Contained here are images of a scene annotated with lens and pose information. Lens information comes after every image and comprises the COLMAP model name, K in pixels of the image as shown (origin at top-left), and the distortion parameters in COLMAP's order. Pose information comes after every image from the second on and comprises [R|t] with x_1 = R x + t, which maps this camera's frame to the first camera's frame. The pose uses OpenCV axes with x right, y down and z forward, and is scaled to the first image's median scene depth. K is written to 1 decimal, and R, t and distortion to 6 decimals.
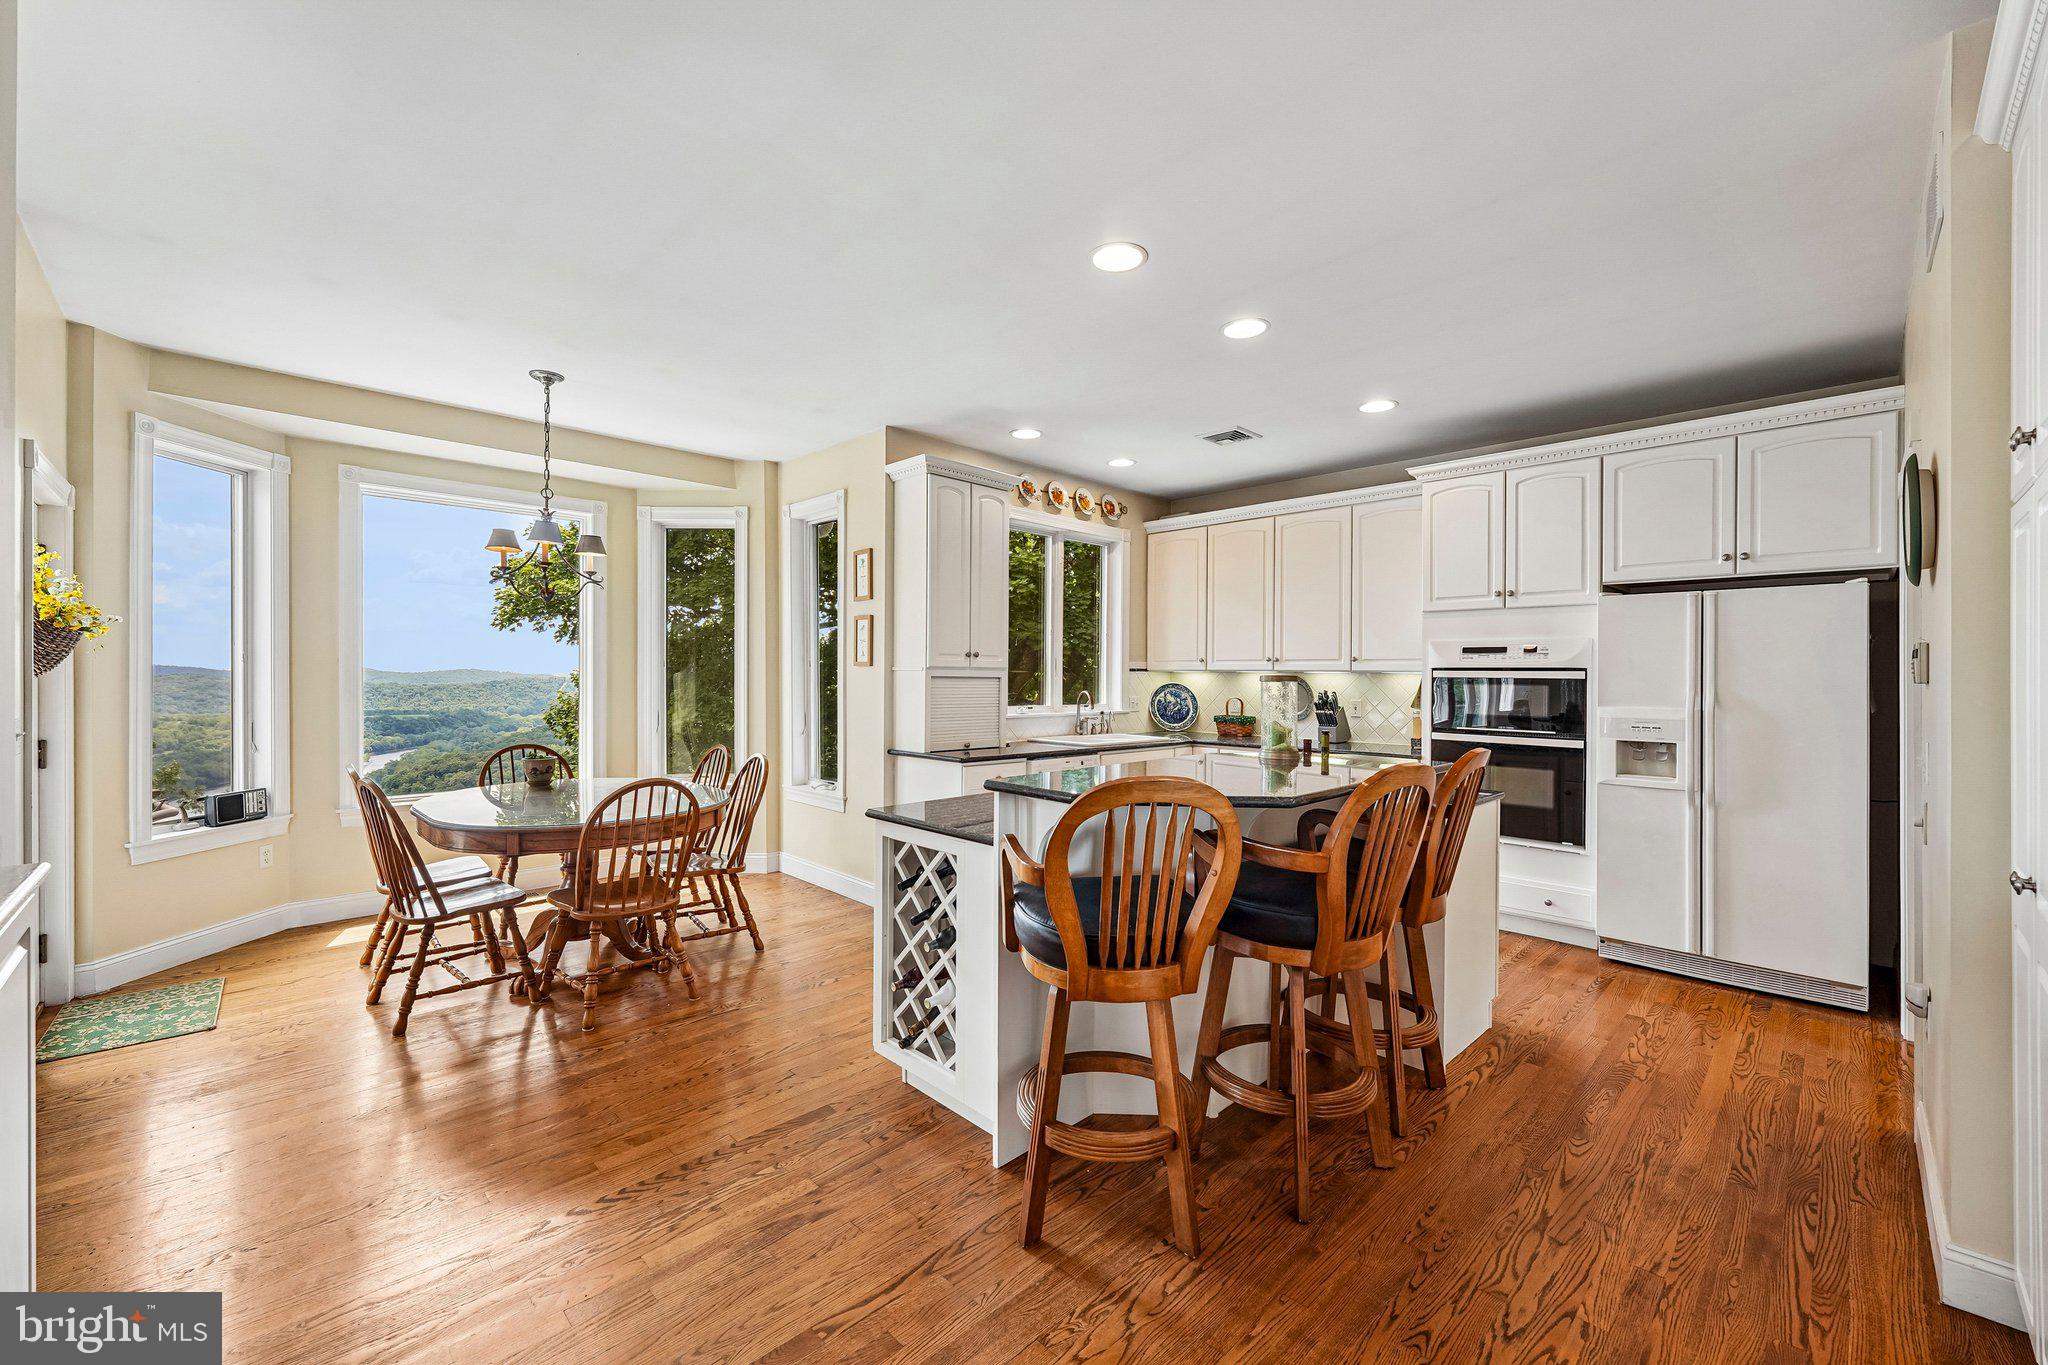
lens RADIAL K [[817.7, 0, 1023.2], [0, 817.7, 670.0], [0, 0, 1]] dist [0.000560, 0.000156]
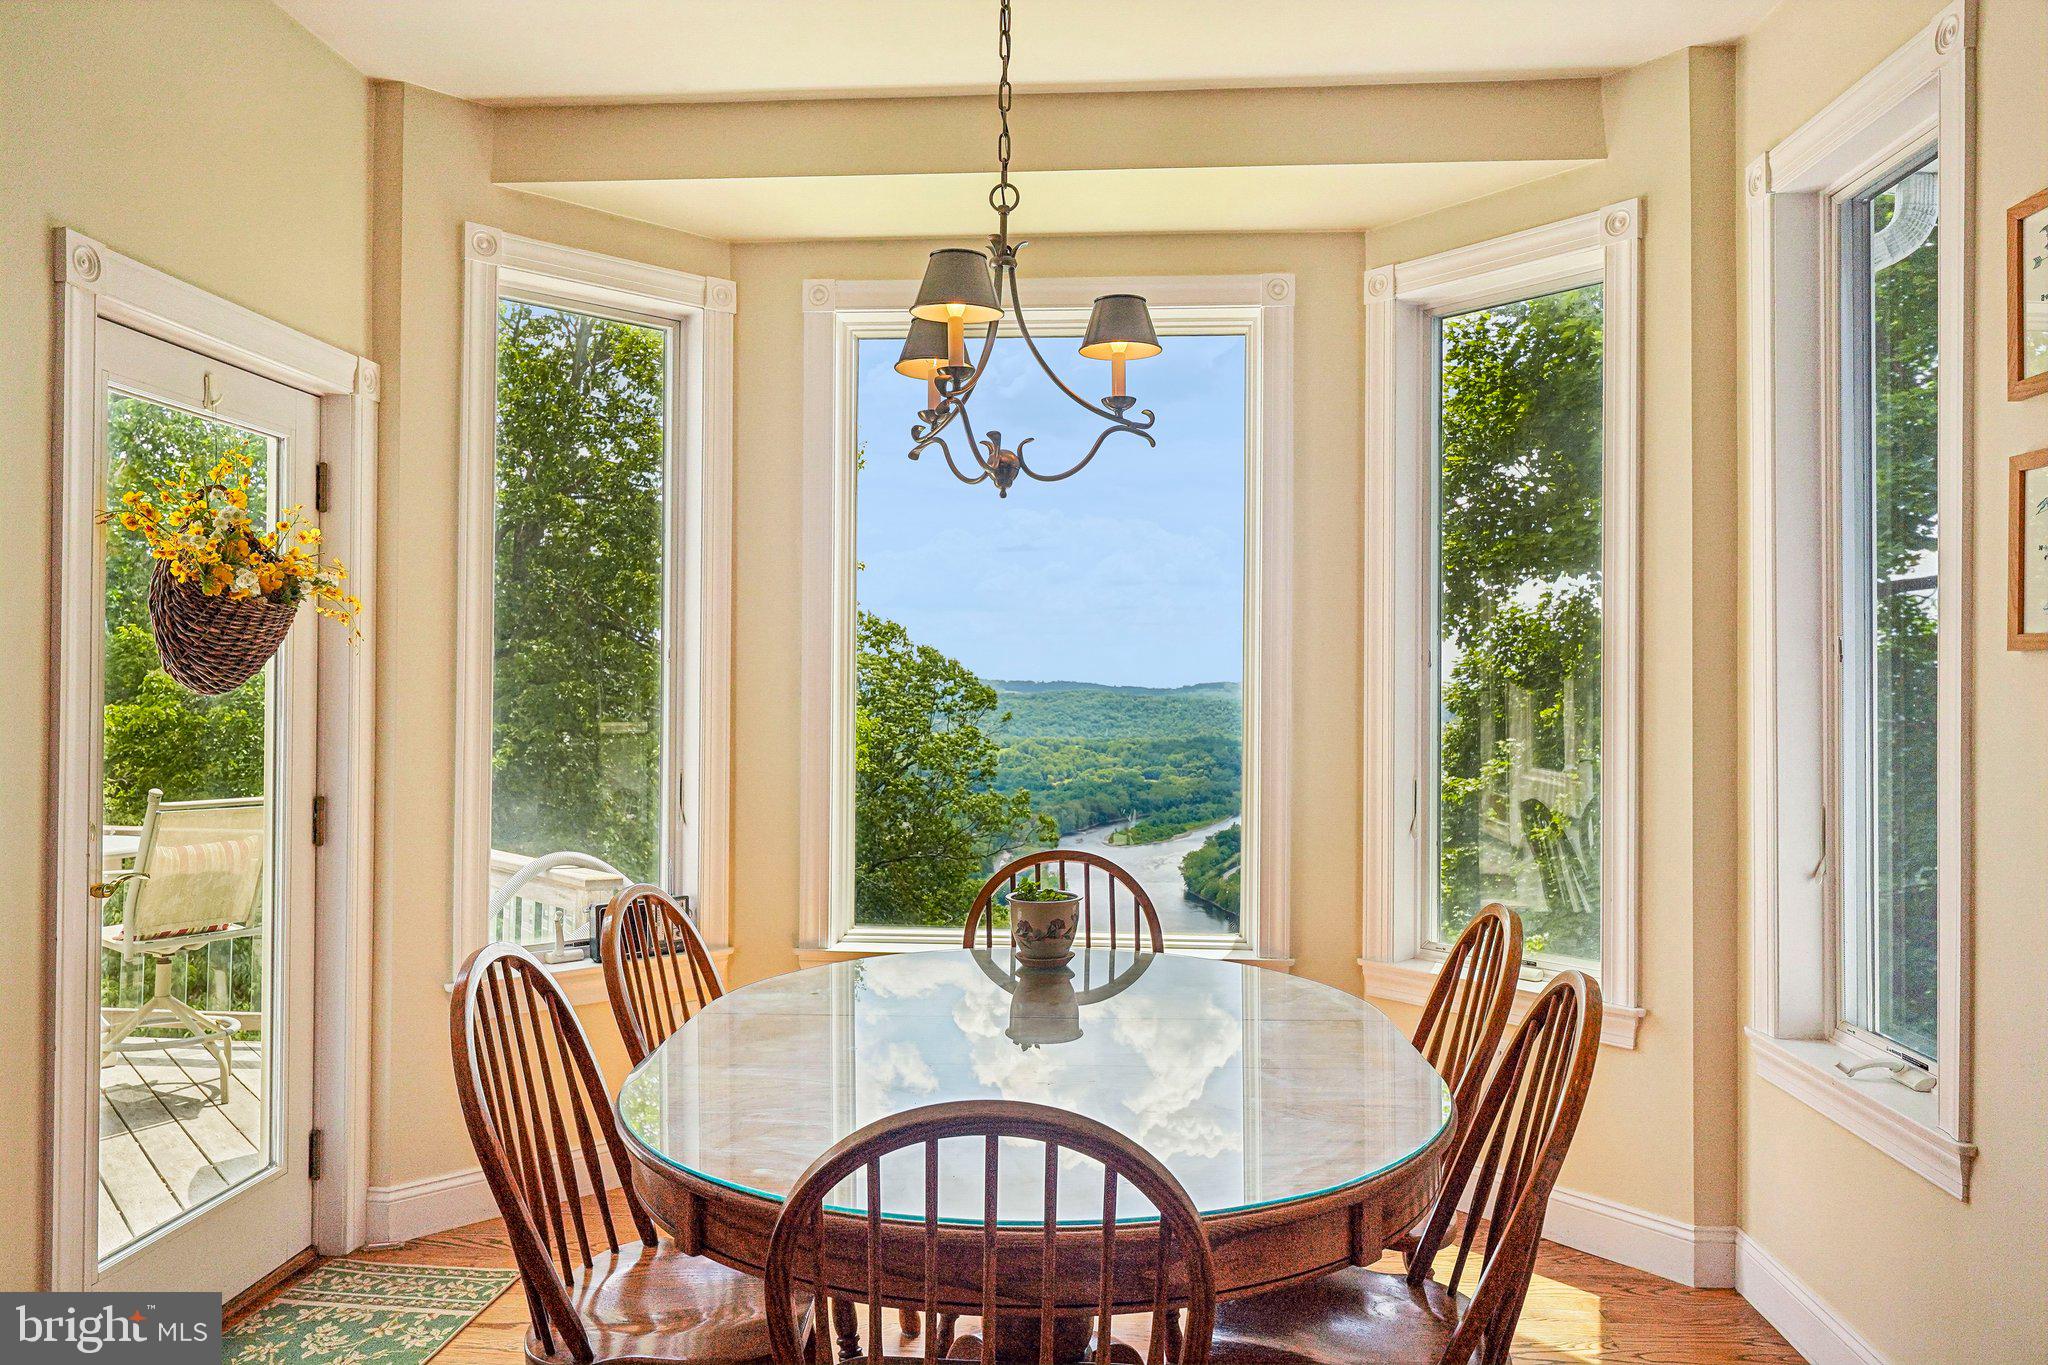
lens RADIAL K [[1359.1, 0, 1024.3], [0, 1359.1, 689.8], [0, 0, 1]] dist [-0.003180, -0.000912]
pose [[0.663764, 0.000400, -0.747942, -0.097269], [0.002426, 0.999993, 0.002688, 0.005513], [0.747938, -0.003599, 0.663759, 0.506689]]
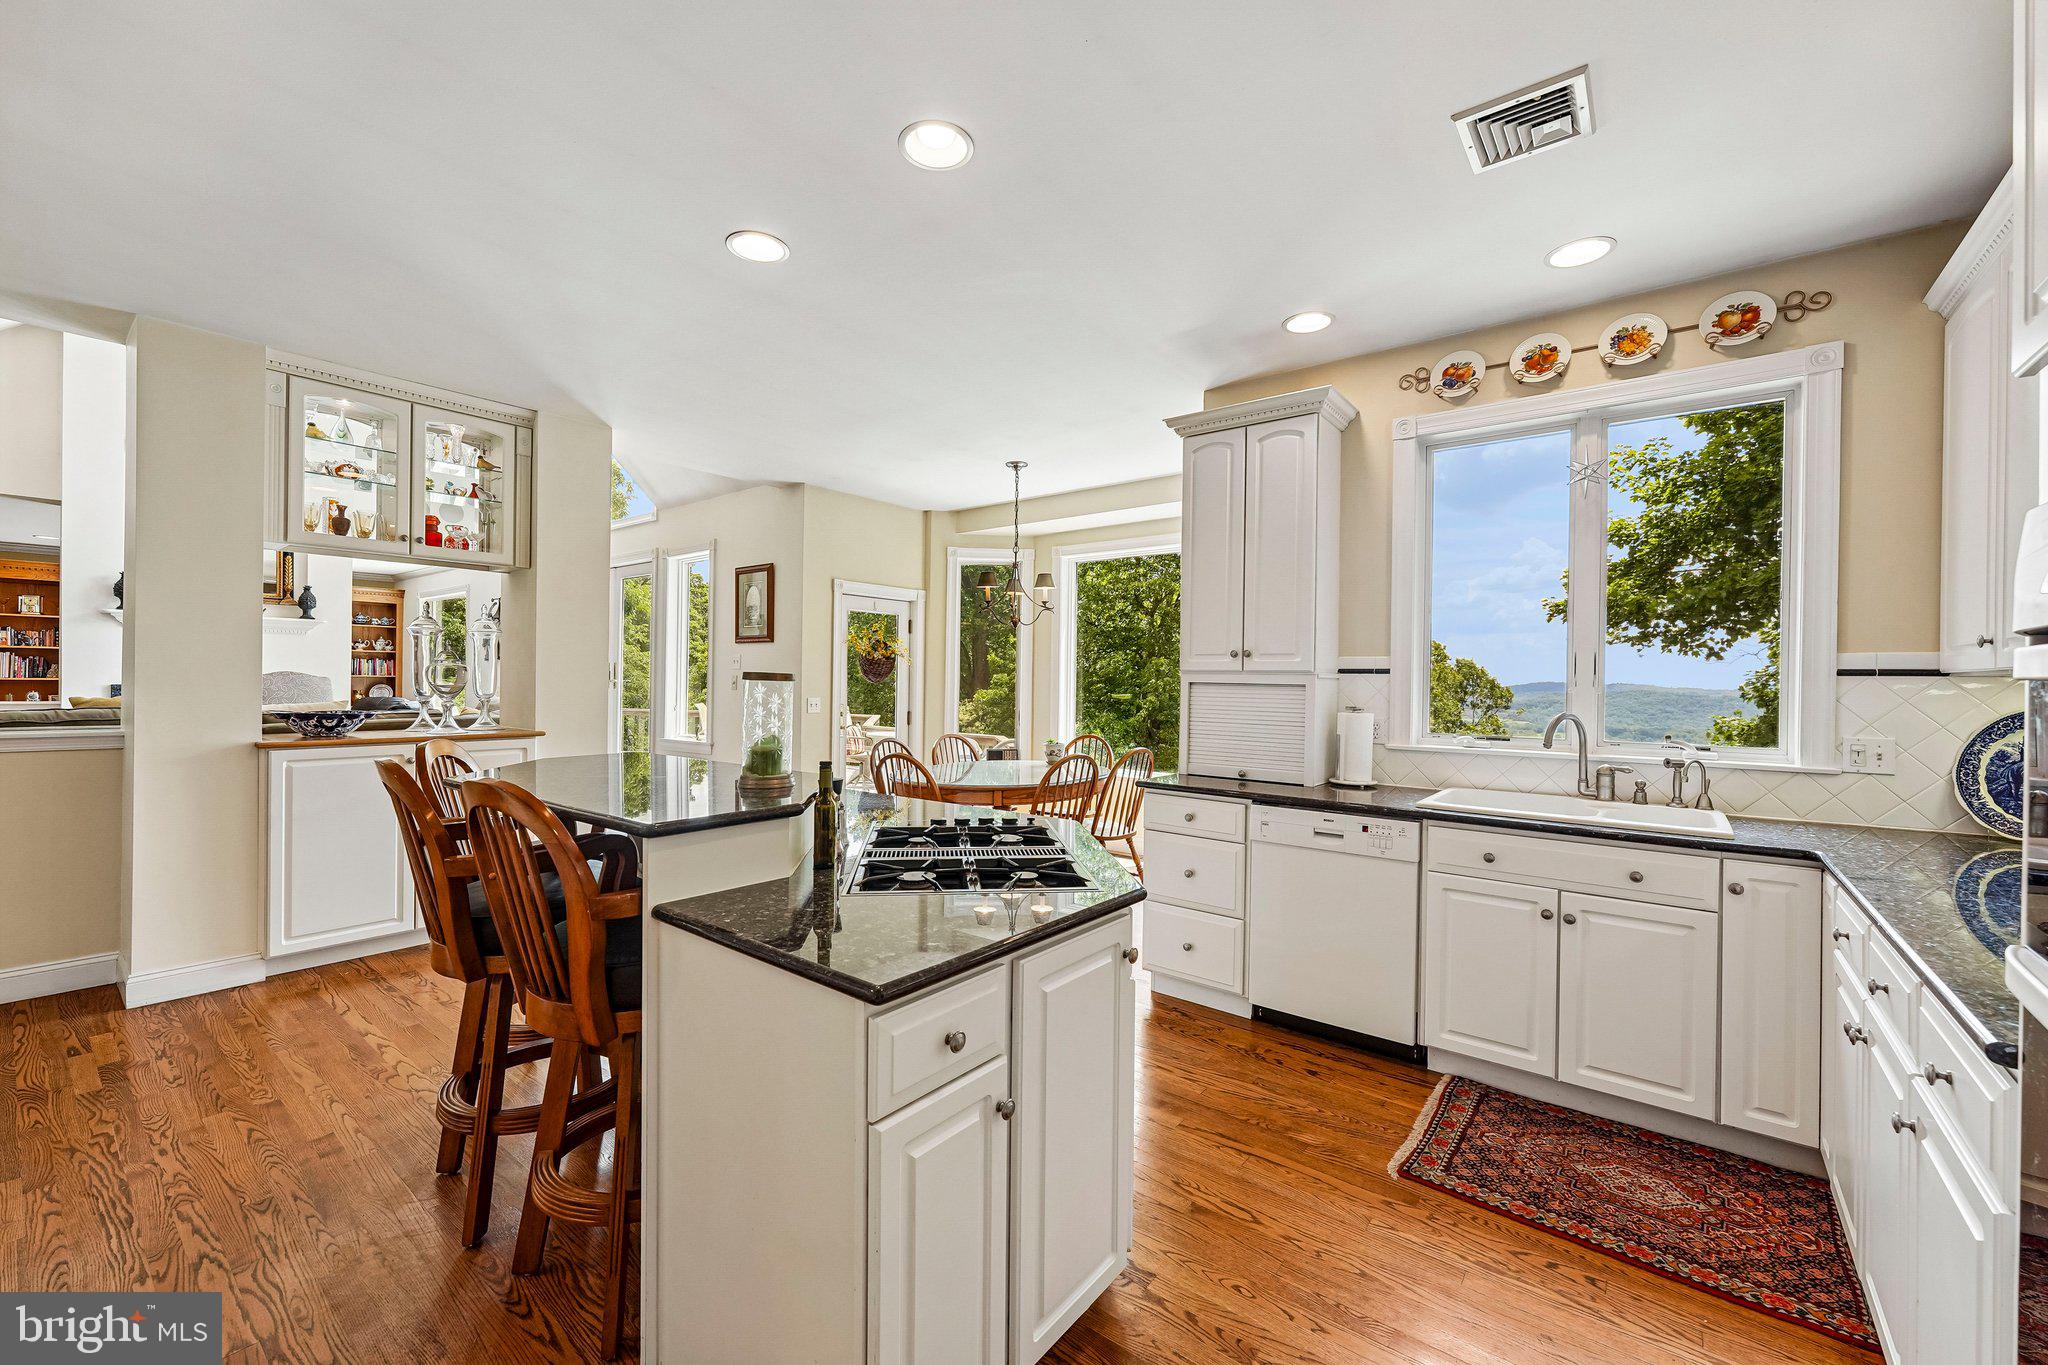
lens RADIAL K [[819.4, 0, 1020.0], [0, 819.4, 679.6], [0, 0, 1]] dist [-0.000338, -0.000179]
pose [[0.123140, -0.005744, -0.992373, 0.665868], [-0.003711, 0.999974, -0.006248, 0.010188], [0.992382, 0.004452, 0.123116, 0.709724]]
